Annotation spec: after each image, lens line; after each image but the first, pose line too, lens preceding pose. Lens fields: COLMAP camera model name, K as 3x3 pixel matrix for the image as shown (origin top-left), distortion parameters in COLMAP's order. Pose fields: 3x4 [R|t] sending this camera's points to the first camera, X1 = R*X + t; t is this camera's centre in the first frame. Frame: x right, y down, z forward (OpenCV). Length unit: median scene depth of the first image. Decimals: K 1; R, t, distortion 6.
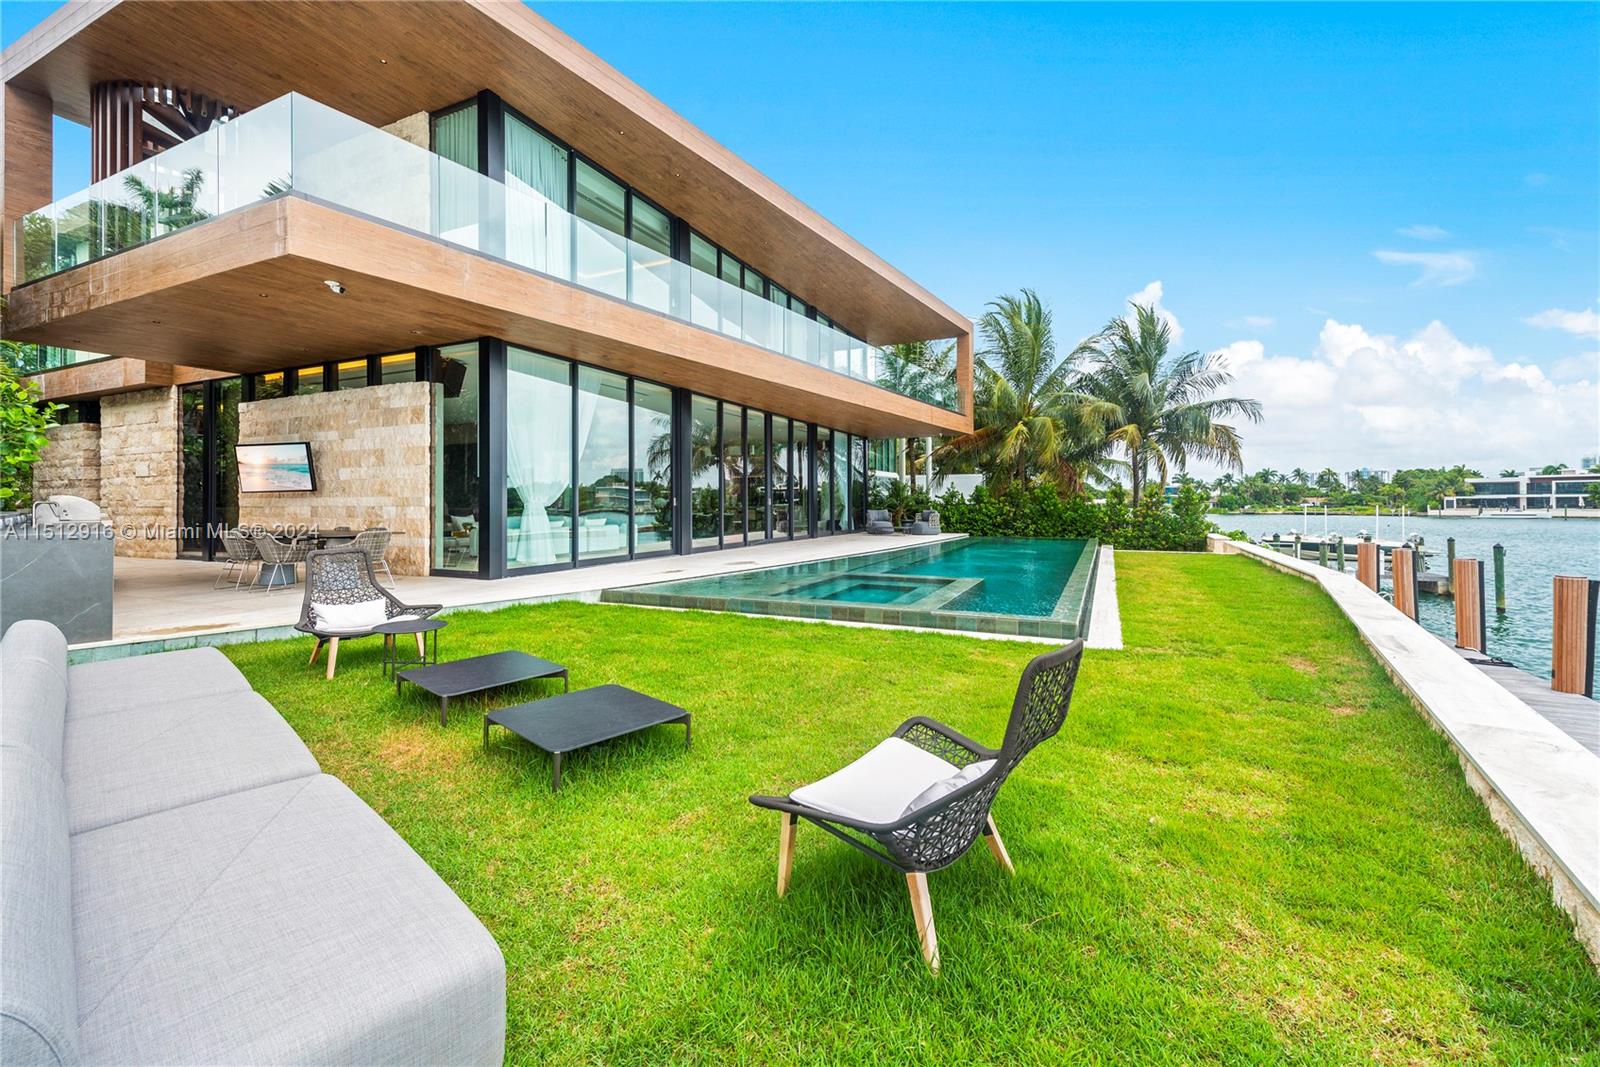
lens RADIAL K [[664.7, 0, 788.5], [0, 664.7, 505.6], [0, 0, 1]] dist [0.013331, -0.001048]
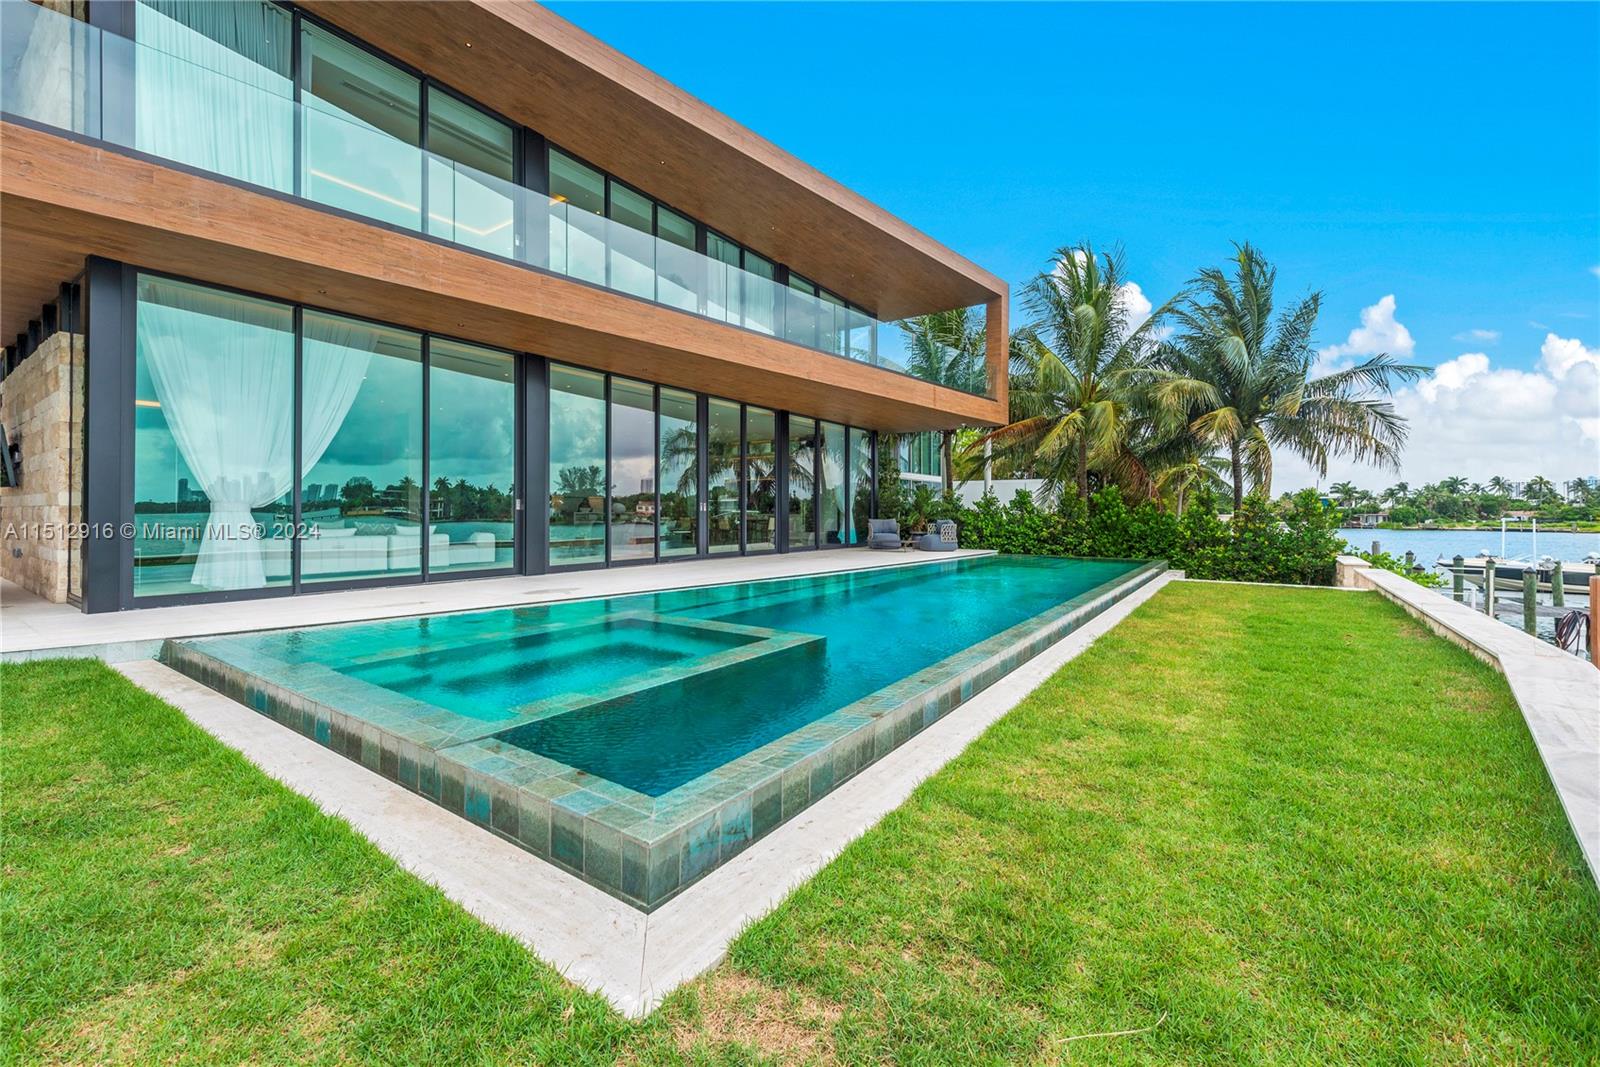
lens RADIAL K [[664.7, 0, 788.5], [0, 664.7, 505.6], [0, 0, 1]] dist [0.013331, -0.001048]
pose [[0.987022, 0.004564, -0.160520, 0.181307], [-0.007008, 0.999868, -0.014661, 0.002991], [0.160432, 0.015596, 0.986924, 0.221330]]
